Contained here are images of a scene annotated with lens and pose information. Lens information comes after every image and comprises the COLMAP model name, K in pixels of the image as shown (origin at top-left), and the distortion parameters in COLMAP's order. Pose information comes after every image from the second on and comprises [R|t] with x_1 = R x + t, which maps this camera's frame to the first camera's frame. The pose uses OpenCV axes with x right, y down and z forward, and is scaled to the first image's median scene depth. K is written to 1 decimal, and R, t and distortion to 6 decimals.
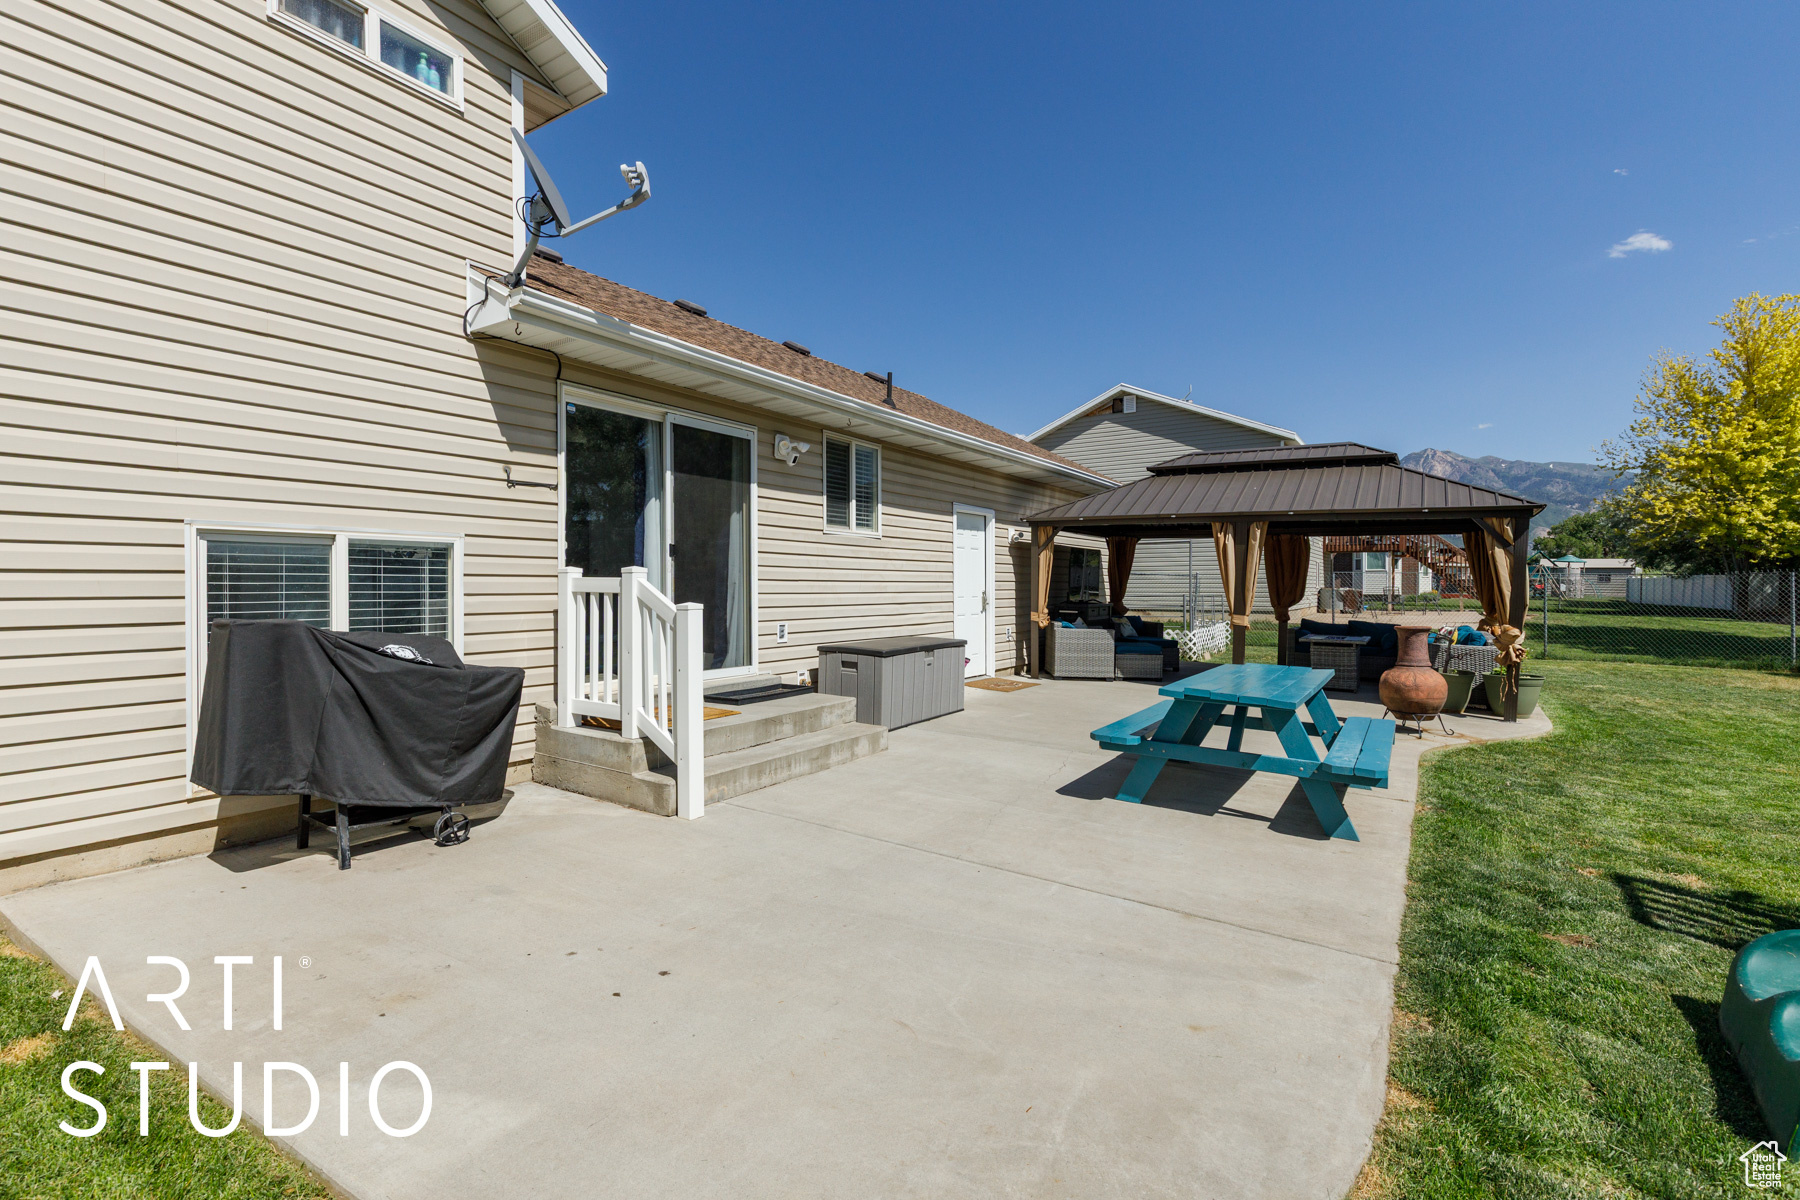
lens RADIAL K [[817.0, 0, 902.8], [0, 817.0, 590.3], [0, 0, 1]] dist [0.007254, -0.000913]
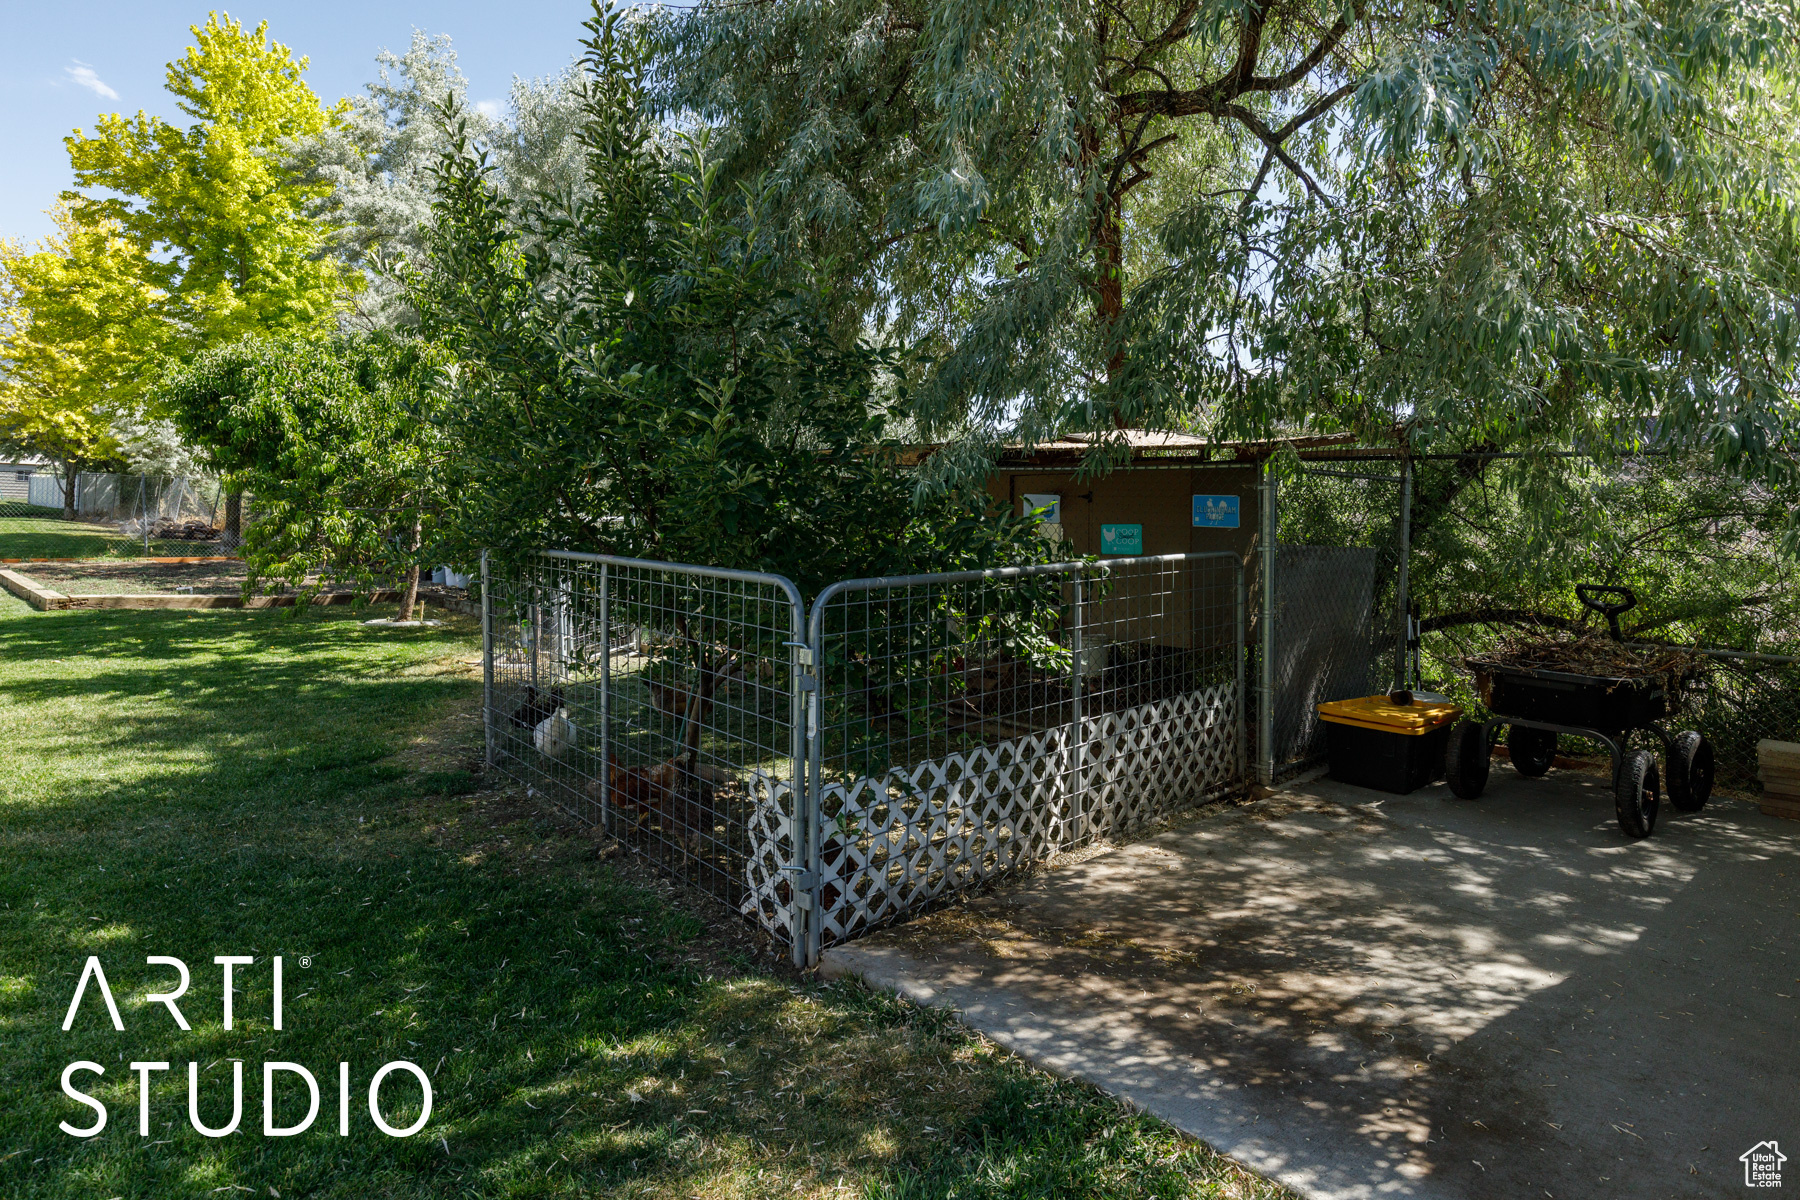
lens RADIAL K [[1017.4, 0, 907.0], [0, 1017.4, 491.4], [0, 0, 1]] dist [0.004657, -0.000214]
pose [[0.208662, 0.022005, 0.977740, 0.163500], [-0.020853, 0.999620, -0.018047, 0.011351], [-0.977766, -0.016623, 0.209041, -1.006693]]
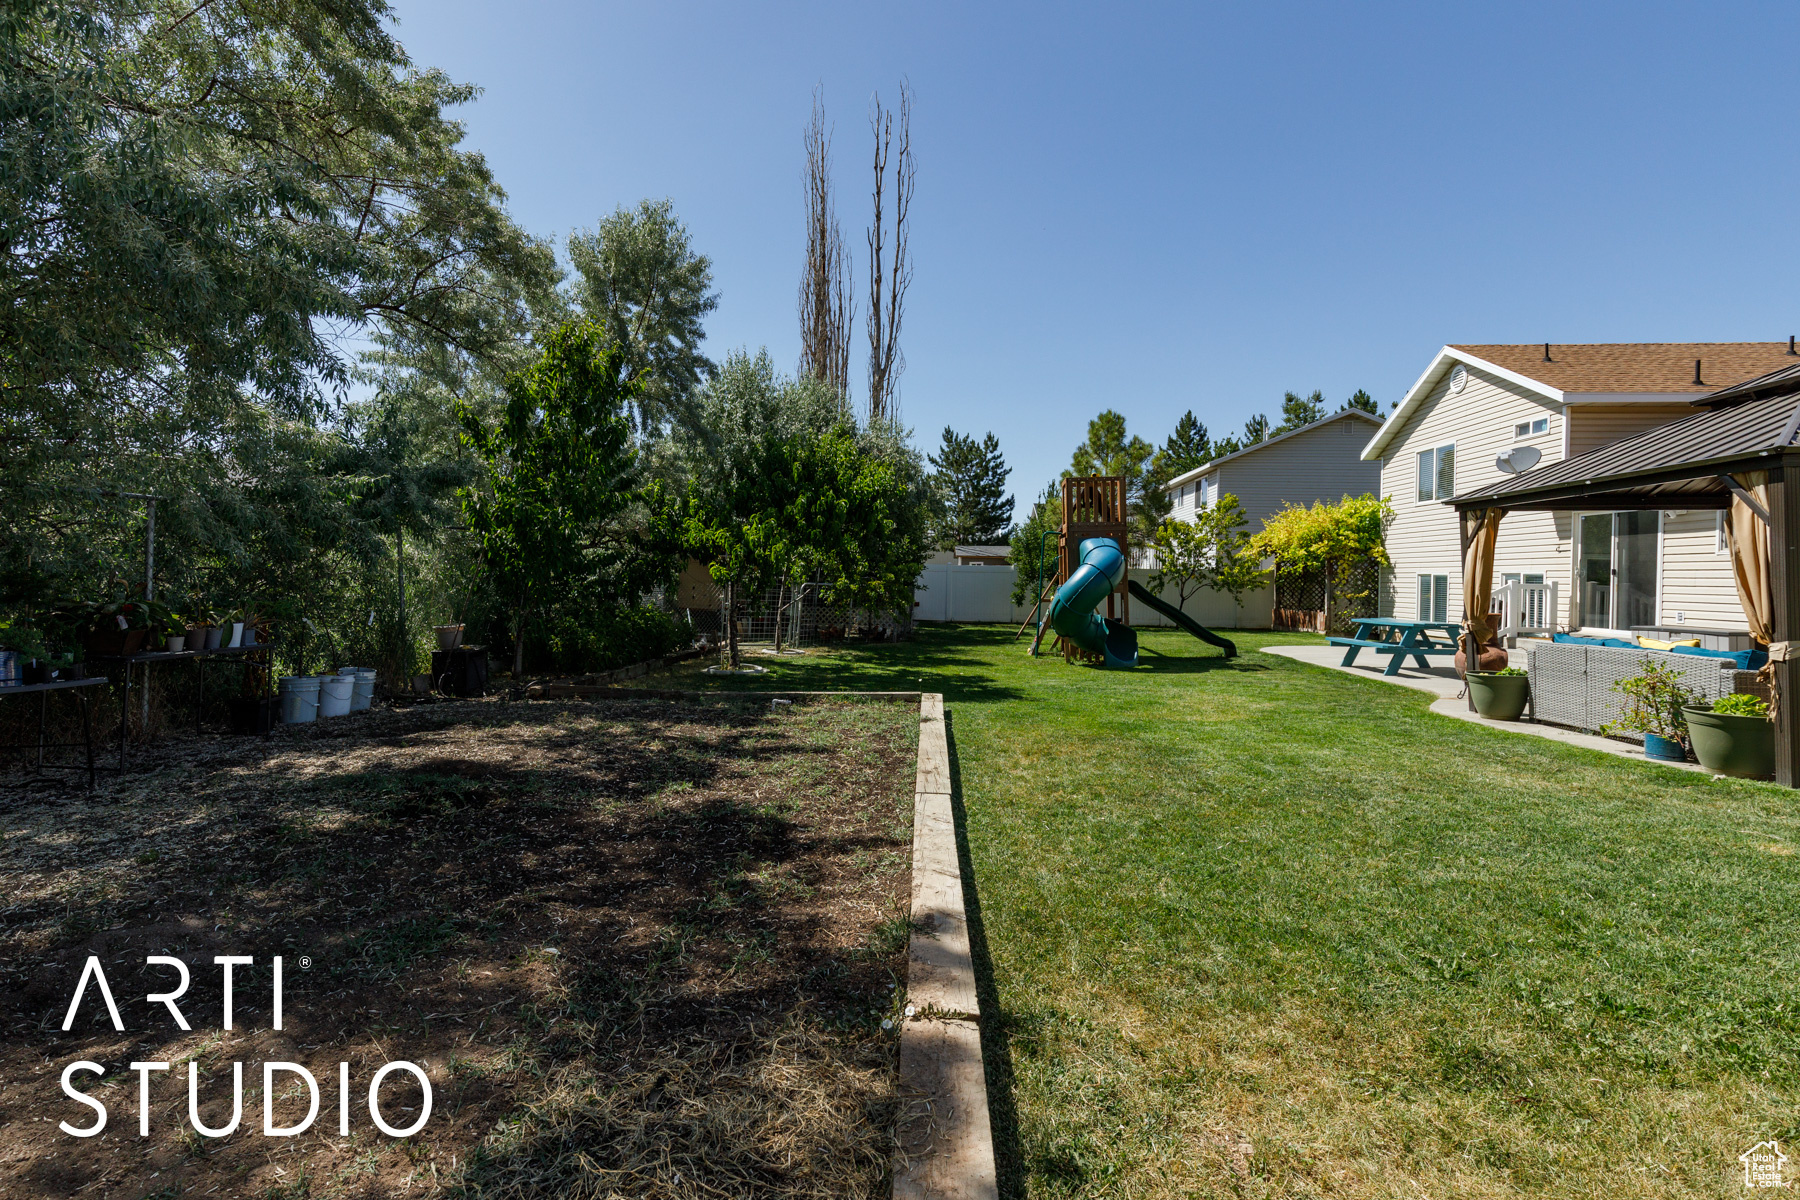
lens RADIAL K [[817.0, 0, 856.6], [0, 817.0, 562.1], [0, 0, 1]] dist [0.007254, -0.000913]
pose [[-0.894560, -0.033262, -0.445709, 2.306243], [-0.030368, 0.999446, -0.013636, 0.013897], [0.445916, 0.001337, -0.895074, 1.912535]]
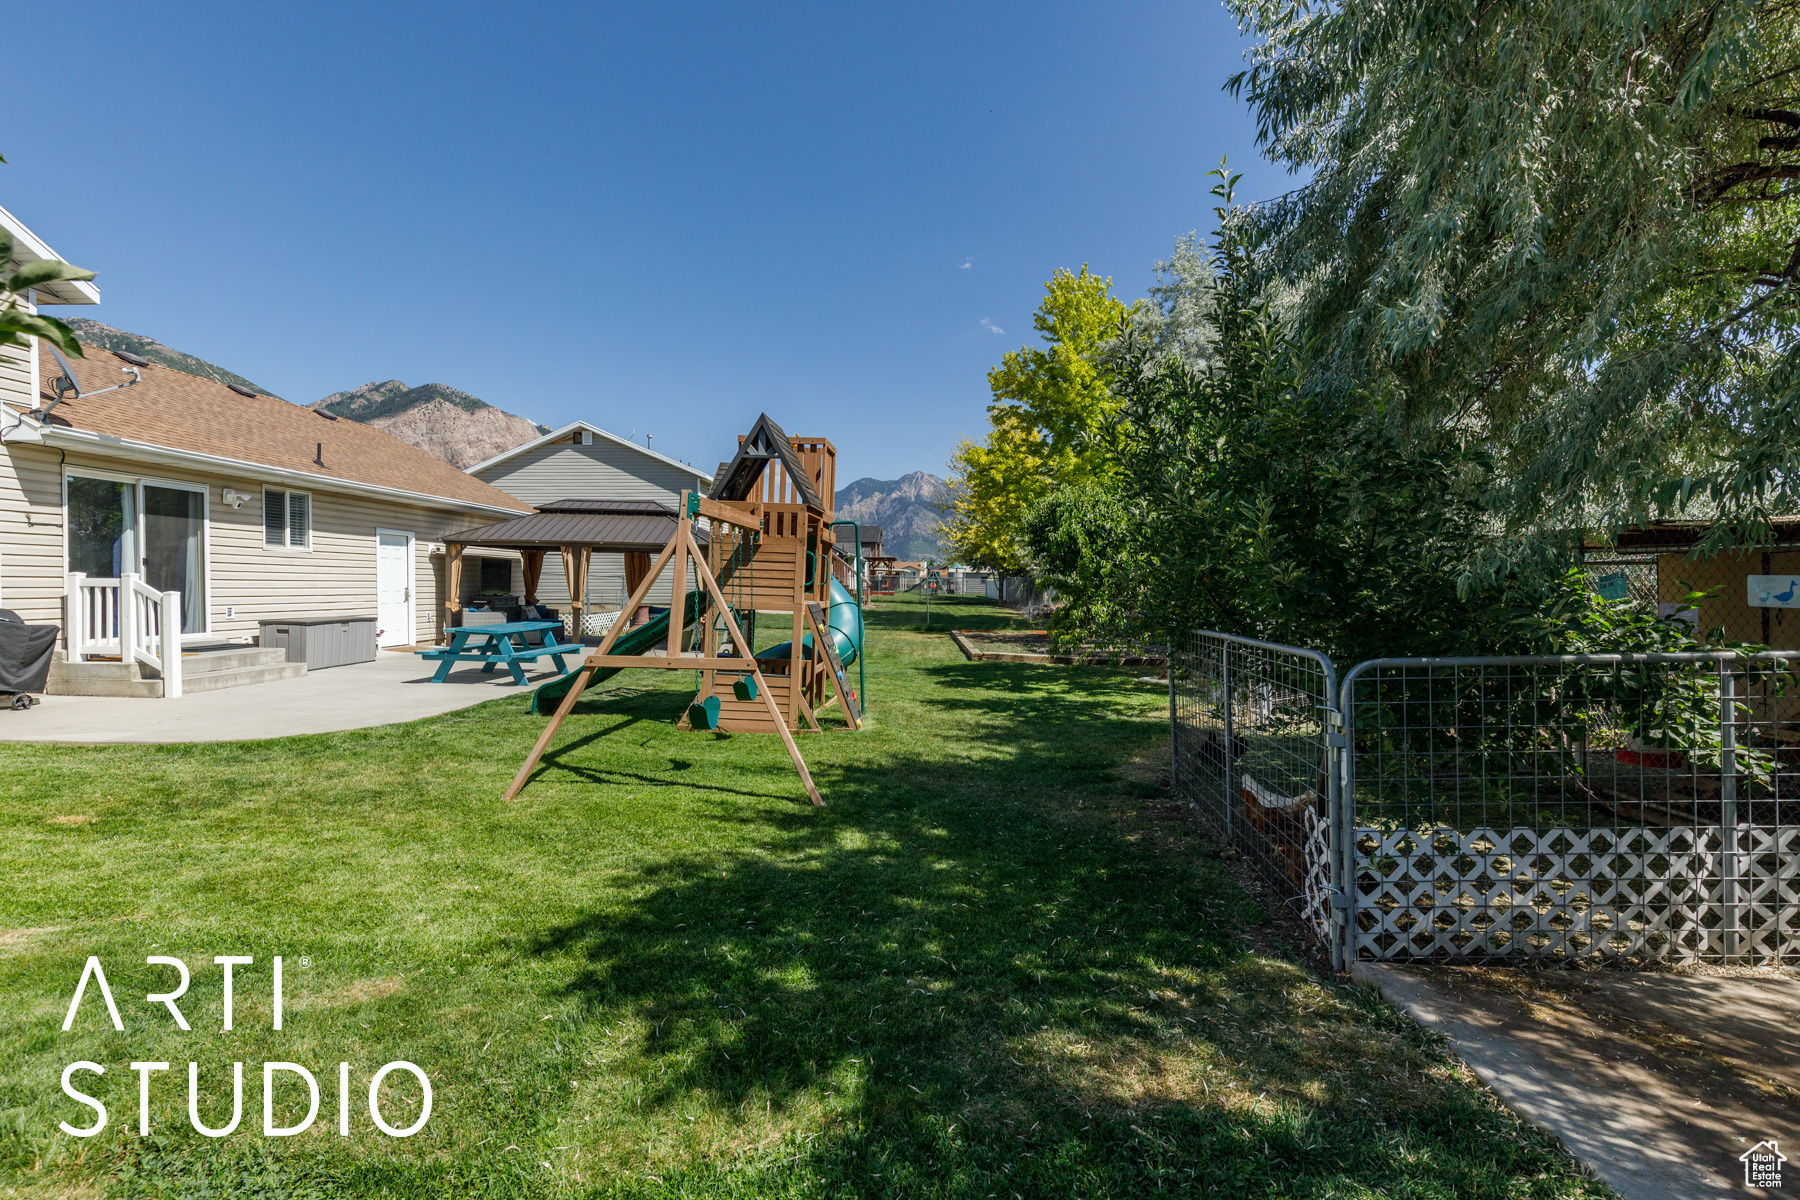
lens RADIAL K [[817.0, 0, 899.1], [0, 817.0, 597.9], [0, 0, 1]] dist [0.007254, -0.000913]
pose [[0.857782, -0.005178, 0.513987, 0.164343], [-0.000440, 0.999942, 0.010807, 0.006046], [-0.514013, -0.009496, 0.857730, -1.147096]]
